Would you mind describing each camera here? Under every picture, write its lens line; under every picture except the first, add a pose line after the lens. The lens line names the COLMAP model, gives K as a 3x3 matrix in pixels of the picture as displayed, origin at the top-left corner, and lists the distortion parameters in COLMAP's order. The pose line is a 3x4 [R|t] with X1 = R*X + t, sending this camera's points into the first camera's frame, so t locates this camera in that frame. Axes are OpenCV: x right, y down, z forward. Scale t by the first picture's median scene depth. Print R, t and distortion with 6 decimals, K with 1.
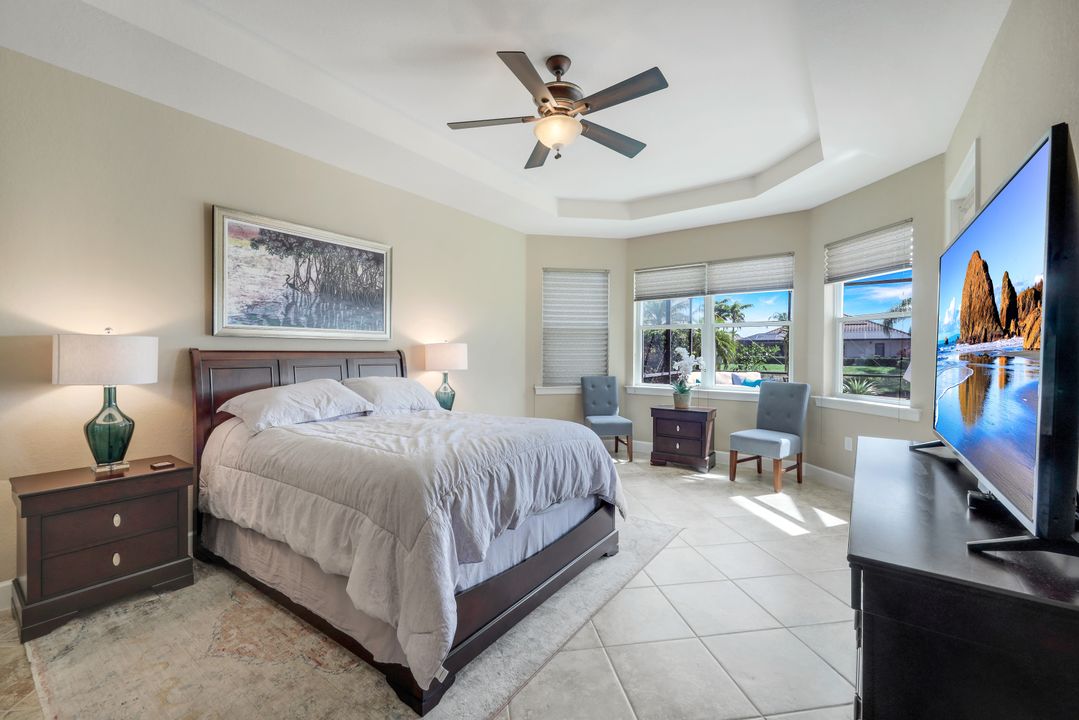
lens RADIAL K [[438.1, 0, 538.0], [0, 438.1, 357.3], [0, 0, 1]] dist [-0.000107, -0.000159]
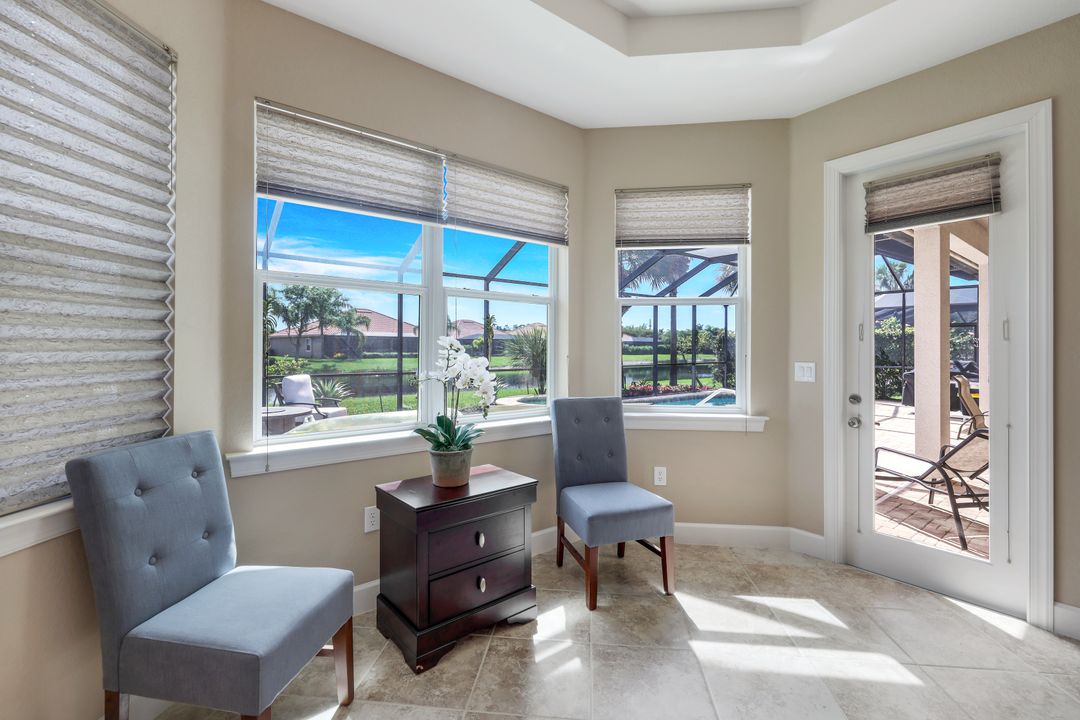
lens RADIAL K [[477.6, 0, 537.3], [0, 477.6, 349.8], [0, 0, 1]] dist [0.000259, -0.000033]
pose [[0.271927, -0.005819, 0.962300, -0.108937], [0.008912, 0.999954, 0.003528, -0.015233], [-0.962277, 0.007617, 0.271967, 1.130563]]
